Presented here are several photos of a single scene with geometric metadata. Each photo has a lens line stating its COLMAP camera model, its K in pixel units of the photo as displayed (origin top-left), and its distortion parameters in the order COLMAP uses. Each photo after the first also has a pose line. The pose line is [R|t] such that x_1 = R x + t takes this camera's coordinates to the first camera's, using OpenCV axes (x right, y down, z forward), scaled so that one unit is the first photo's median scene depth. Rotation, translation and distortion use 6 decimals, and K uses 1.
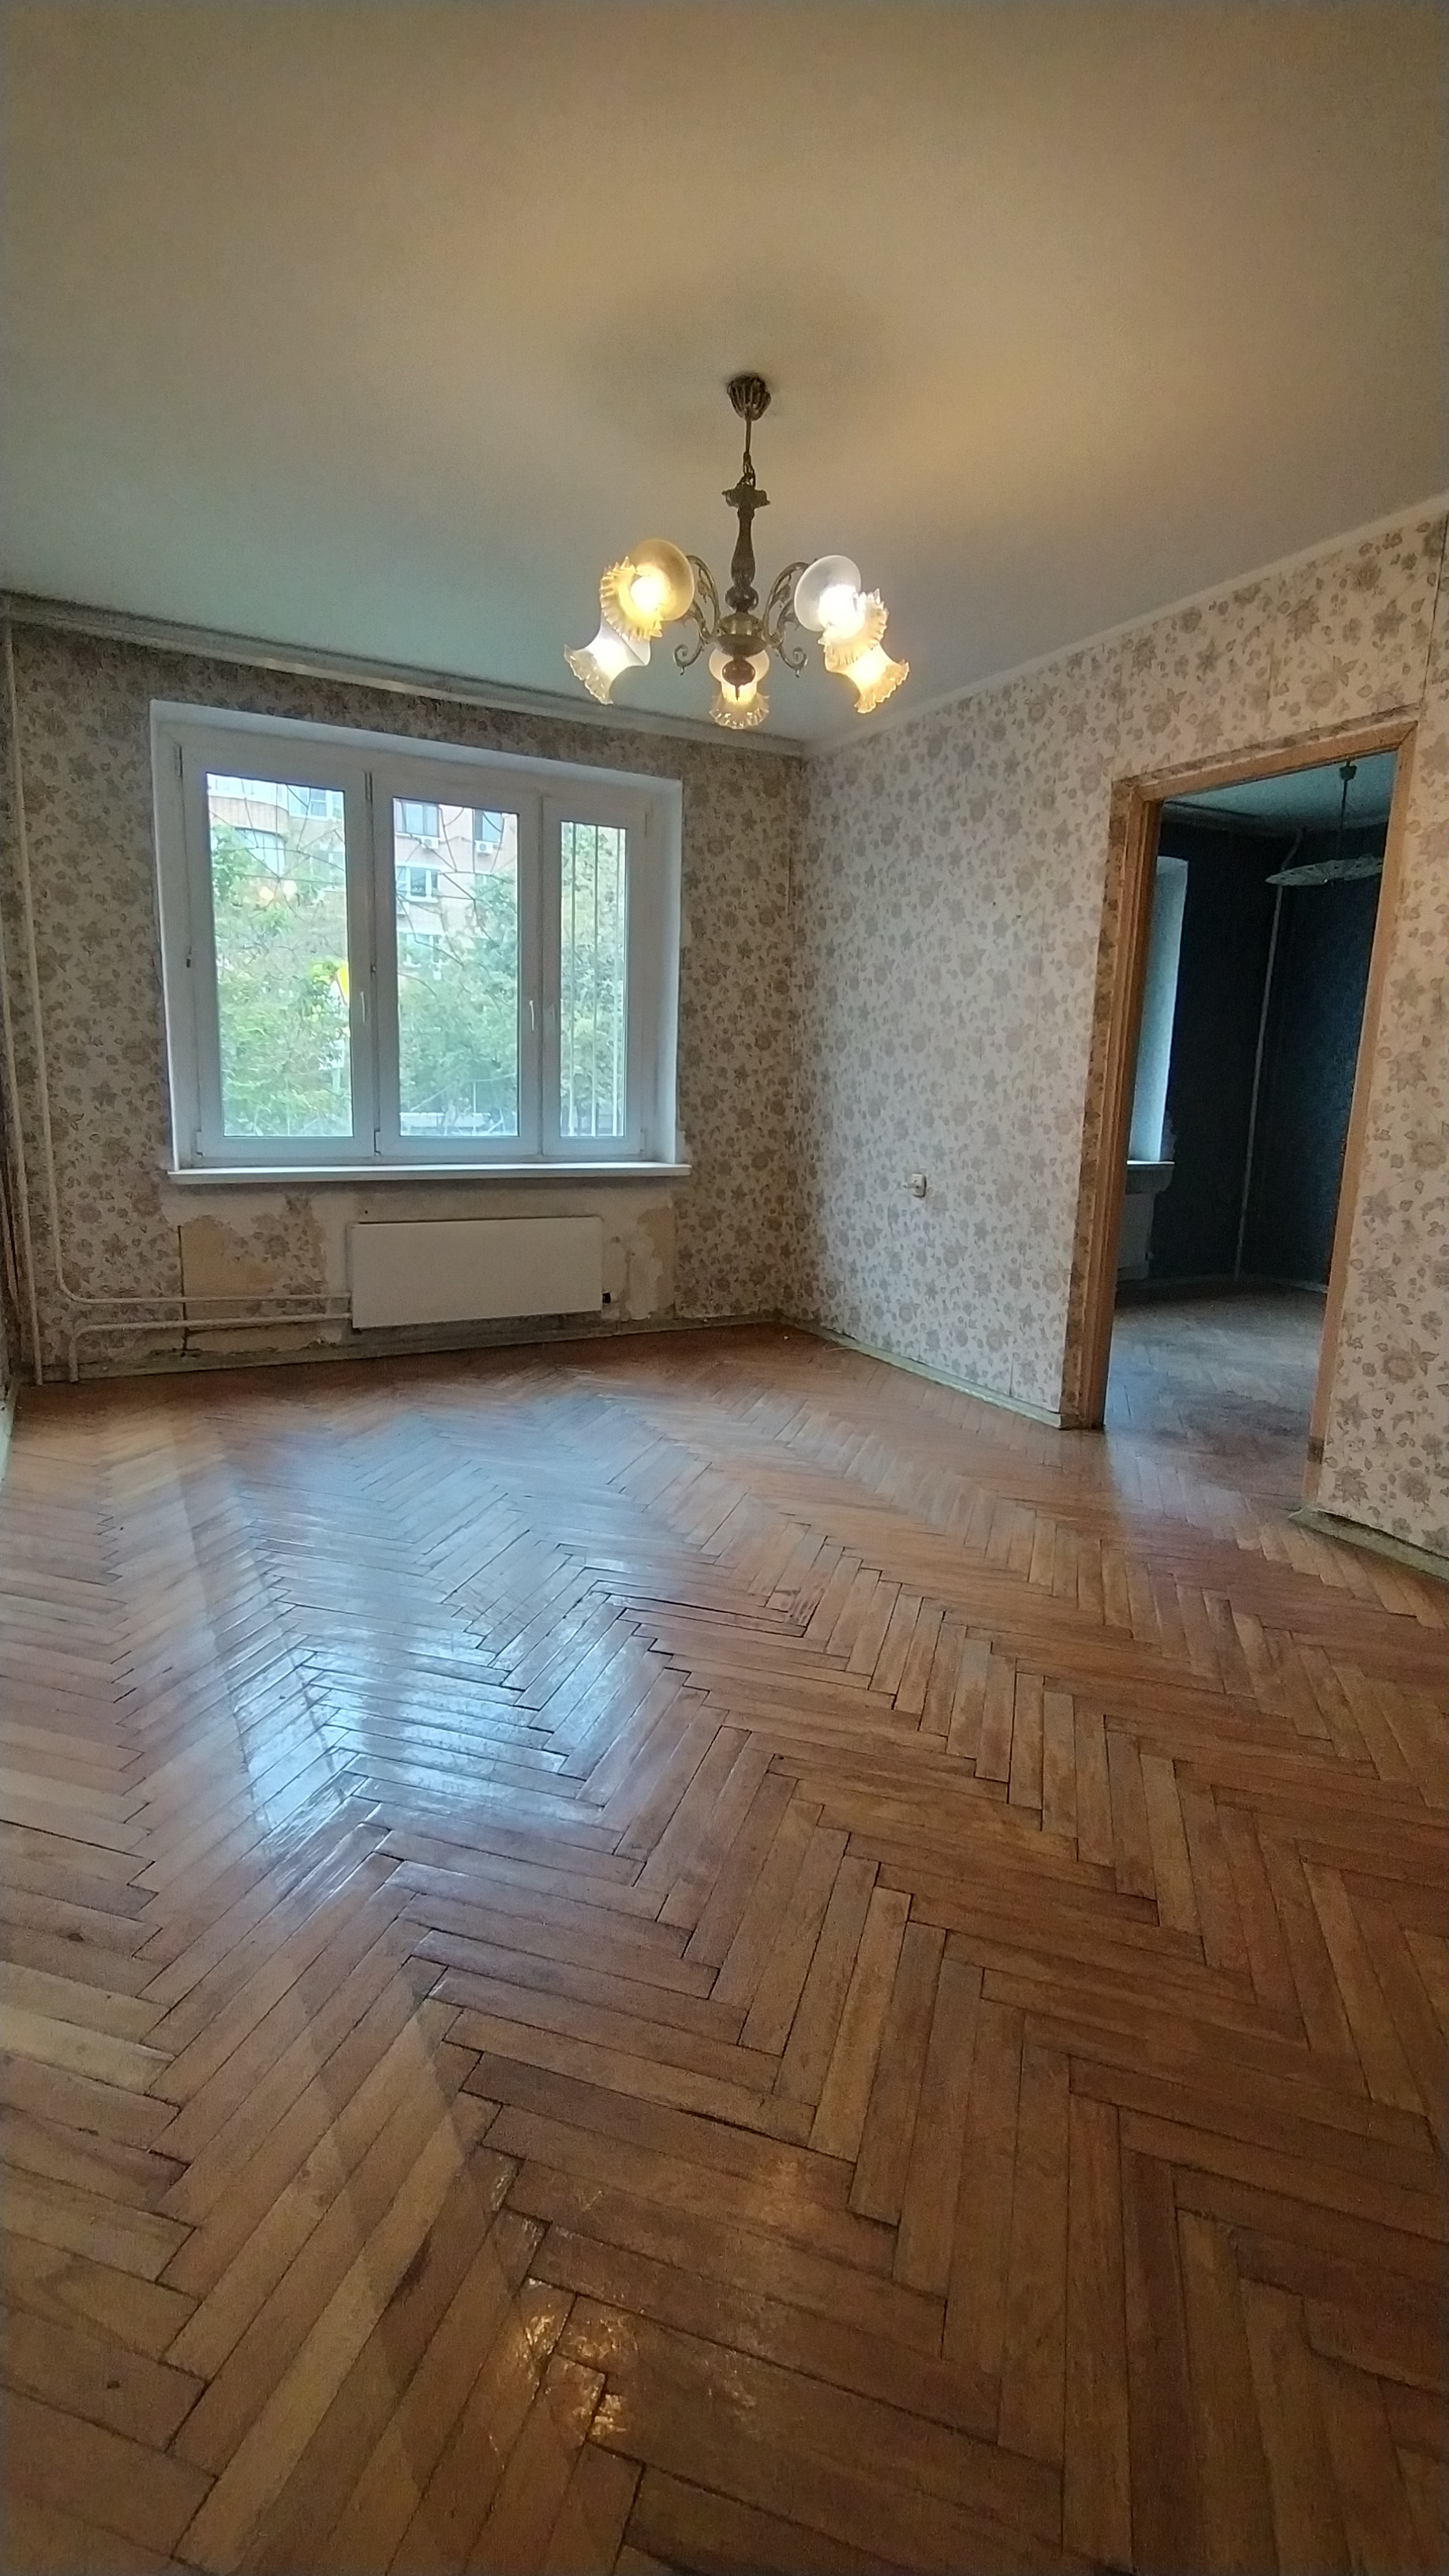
lens RADIAL K [[1185.7, 0, 726.1], [0, 1185.7, 1295.5], [0, 0, 1]] dist [0.001431, 0.002695]
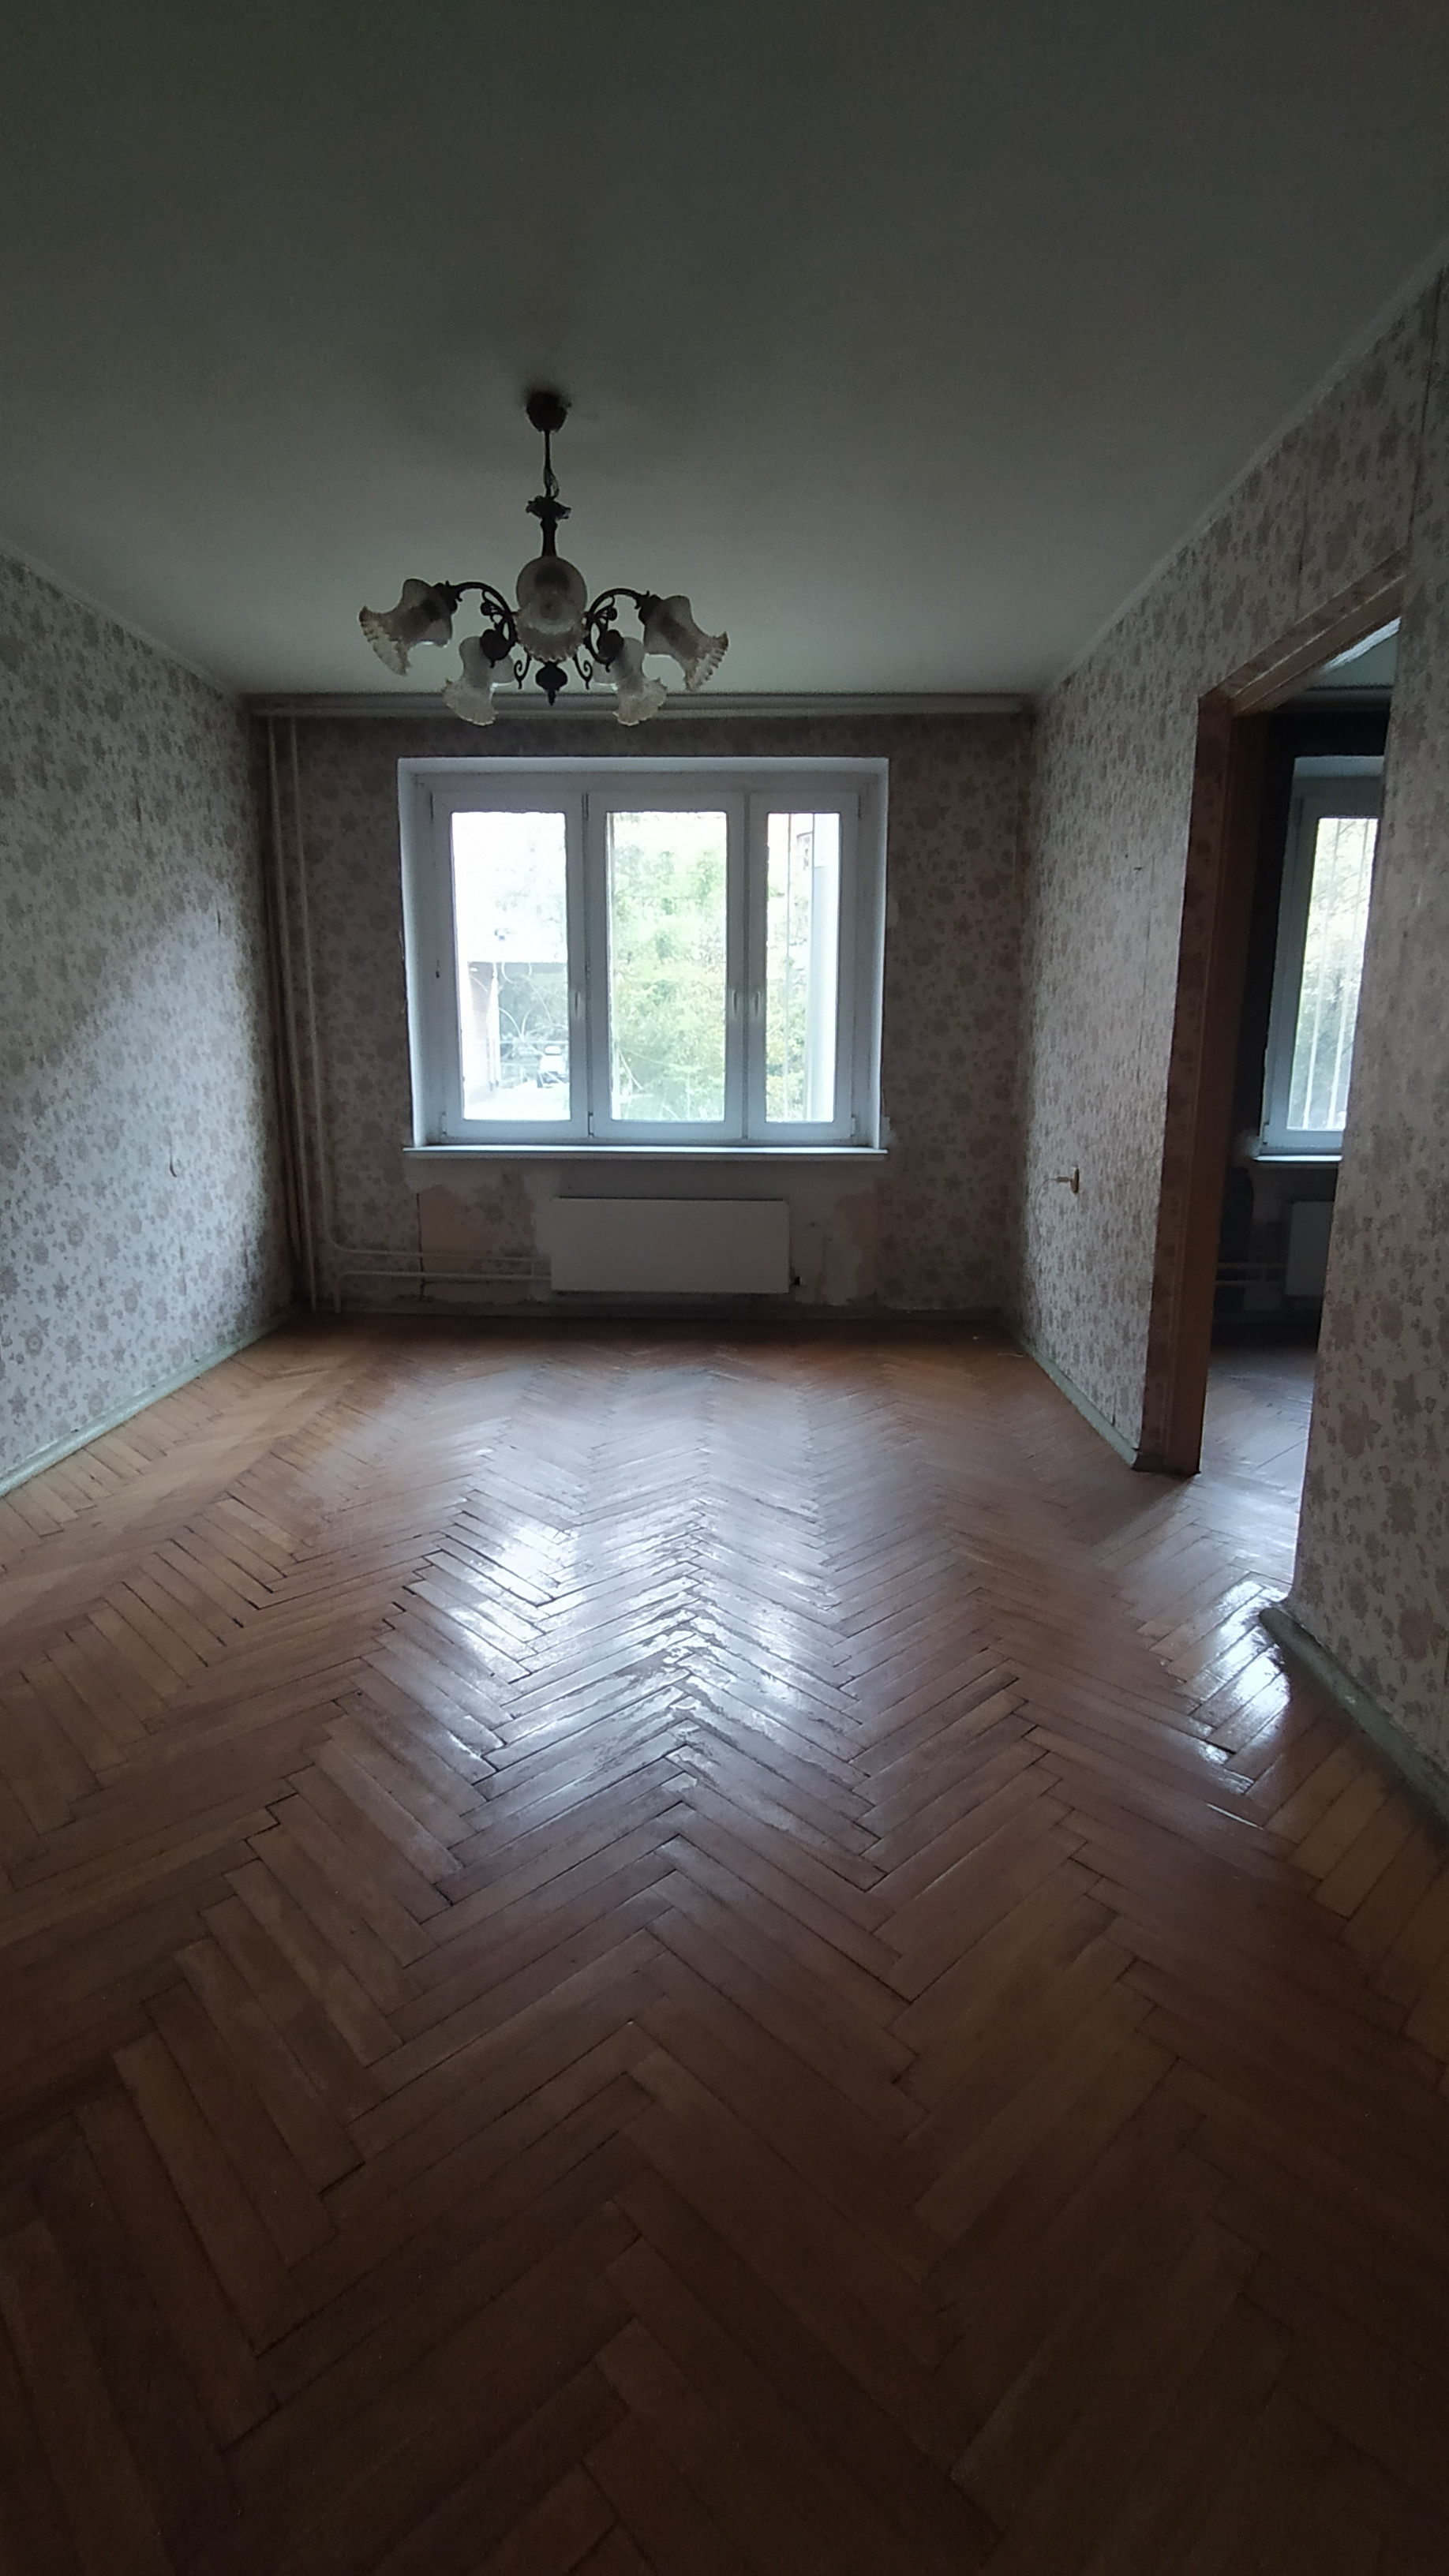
lens RADIAL K [[1185.7, 0, 721.7], [0, 1185.7, 1289.0], [0, 0, 1]] dist [0.001431, 0.002695]
pose [[0.869215, 0.076737, -0.488444, 0.416063], [-0.072047, 0.996996, 0.028420, -0.018741], [0.489158, 0.010488, 0.872132, 0.103388]]
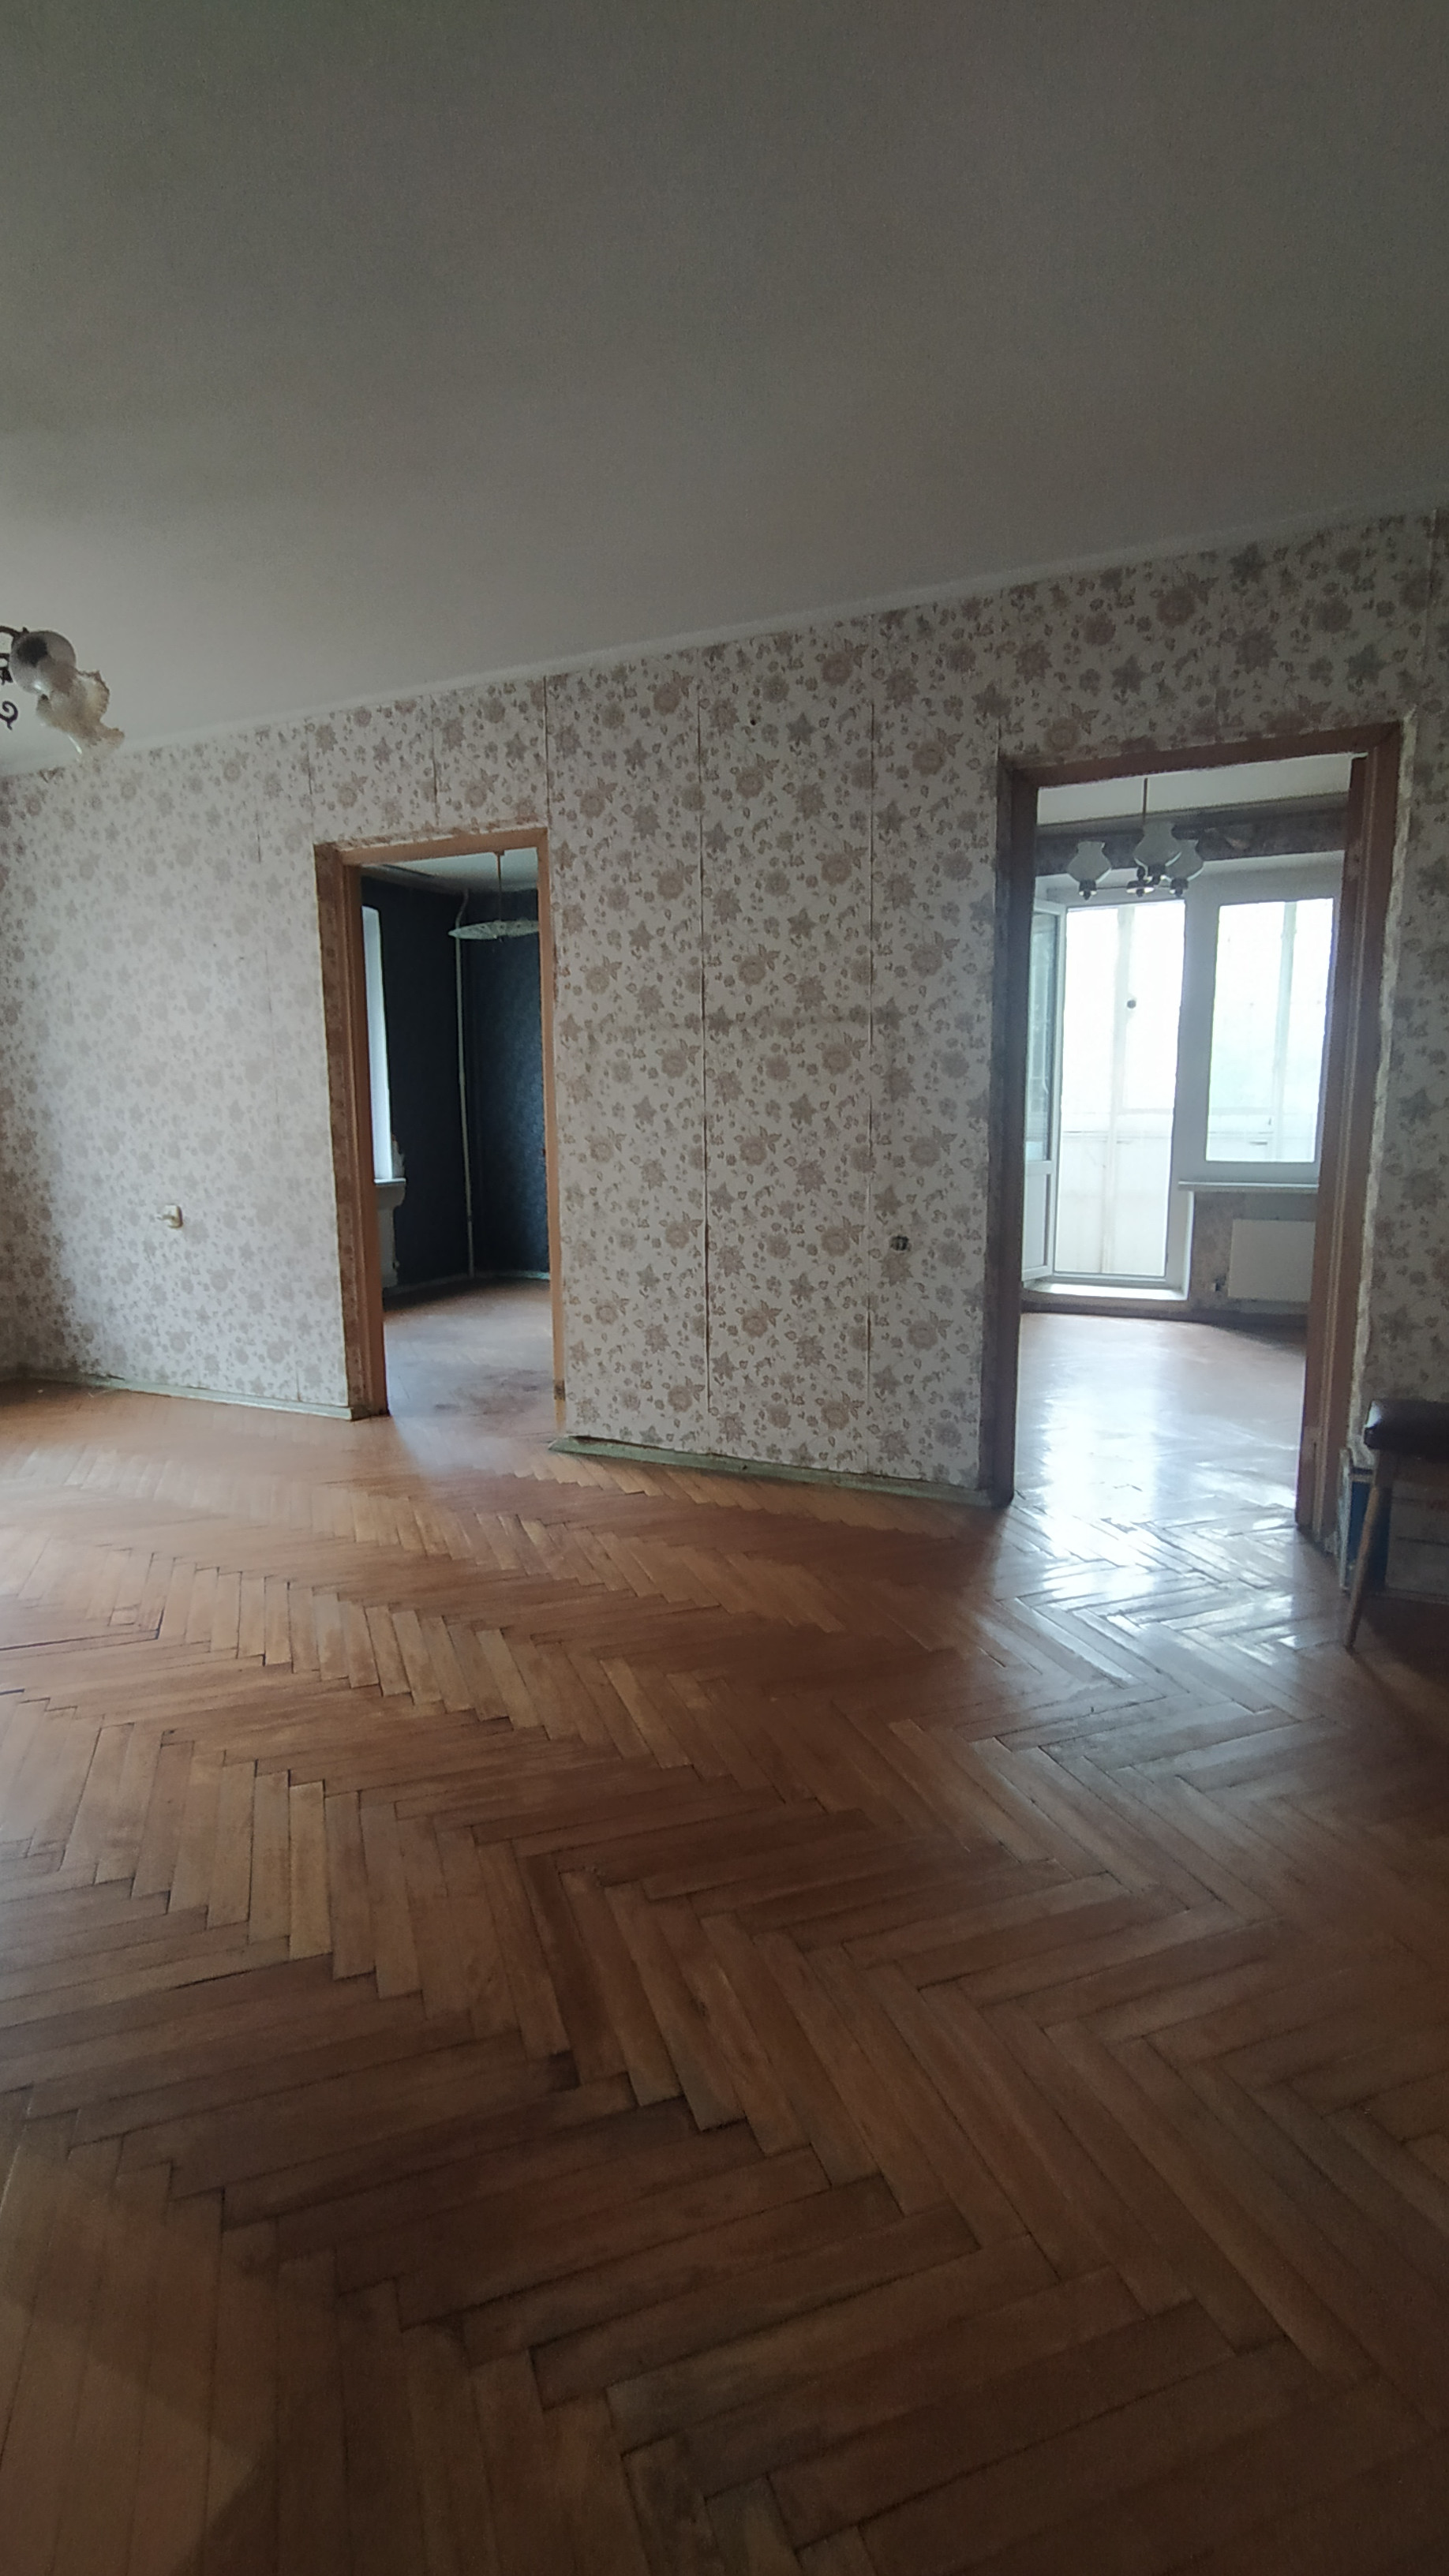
lens RADIAL K [[1185.7, 0, 726.4], [0, 1185.7, 1291.5], [0, 0, 1]] dist [0.001431, 0.002695]
pose [[0.801911, -0.127786, 0.583618, -0.066177], [0.143559, 0.989452, 0.019390, 0.021444], [-0.579940, 0.068234, 0.811797, -0.106866]]
